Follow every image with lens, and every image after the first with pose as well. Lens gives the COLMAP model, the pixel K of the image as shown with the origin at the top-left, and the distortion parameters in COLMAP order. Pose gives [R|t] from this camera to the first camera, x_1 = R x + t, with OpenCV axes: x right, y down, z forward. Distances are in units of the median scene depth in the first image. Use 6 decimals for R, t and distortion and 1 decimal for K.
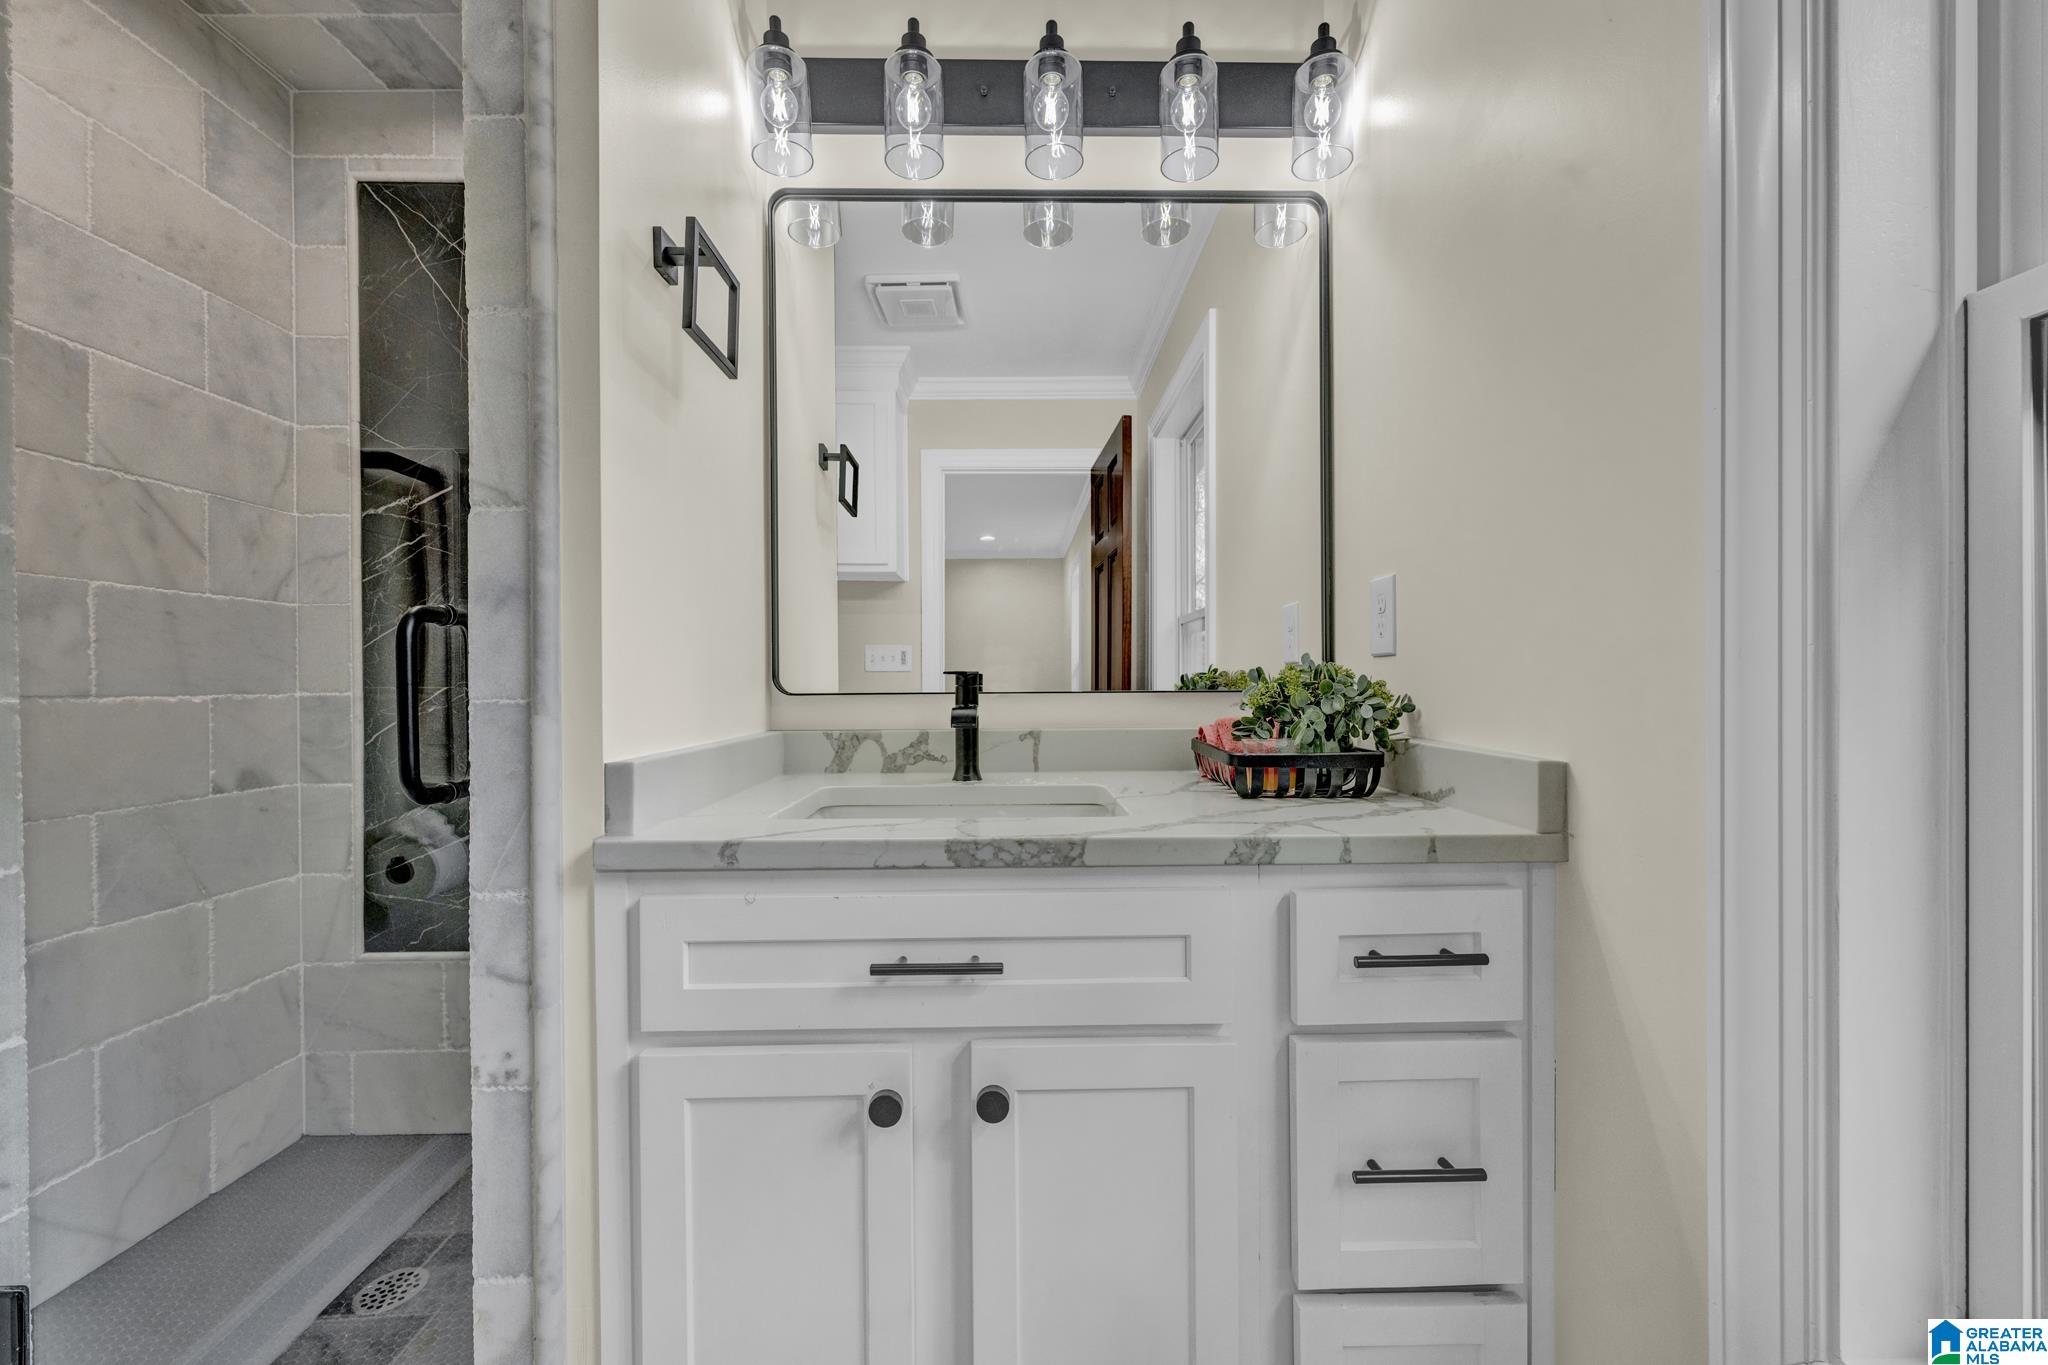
lens RADIAL K [[808.2, 0, 1023.2], [0, 808.2, 687.7], [0, 0, 1]] dist [-0.000355, 0.001077]
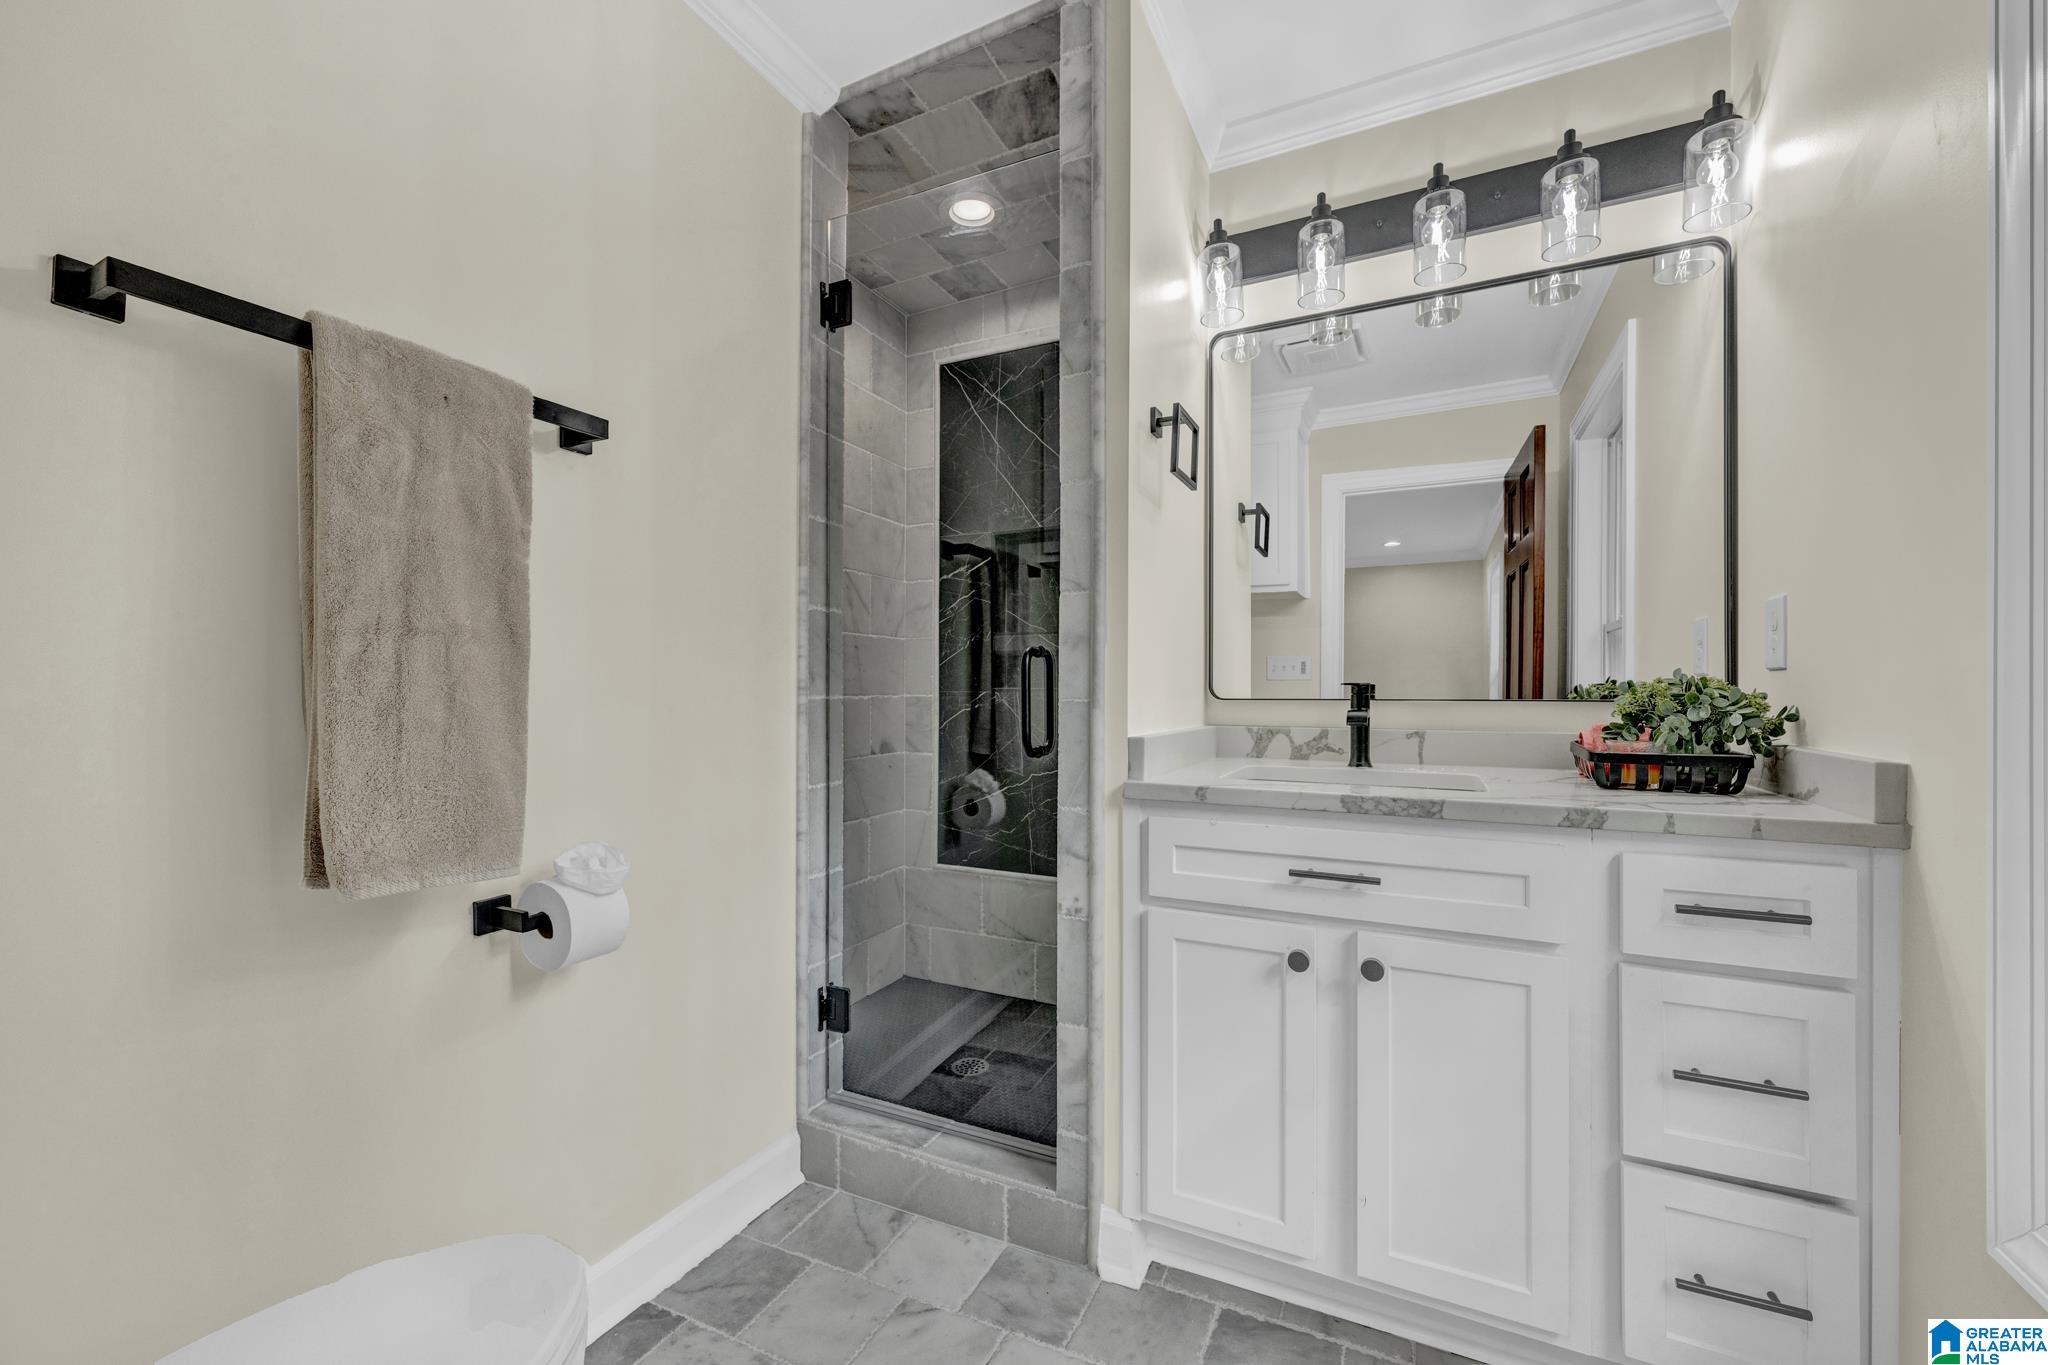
lens RADIAL K [[808.2, 0, 1021.2], [0, 808.2, 691.9], [0, 0, 1]] dist [-0.000355, 0.001077]
pose [[0.888086, 0.007838, -0.459611, 0.044033], [-0.008960, 0.999960, -0.000260, -0.000520], [0.459591, 0.004349, 0.888120, -0.409615]]
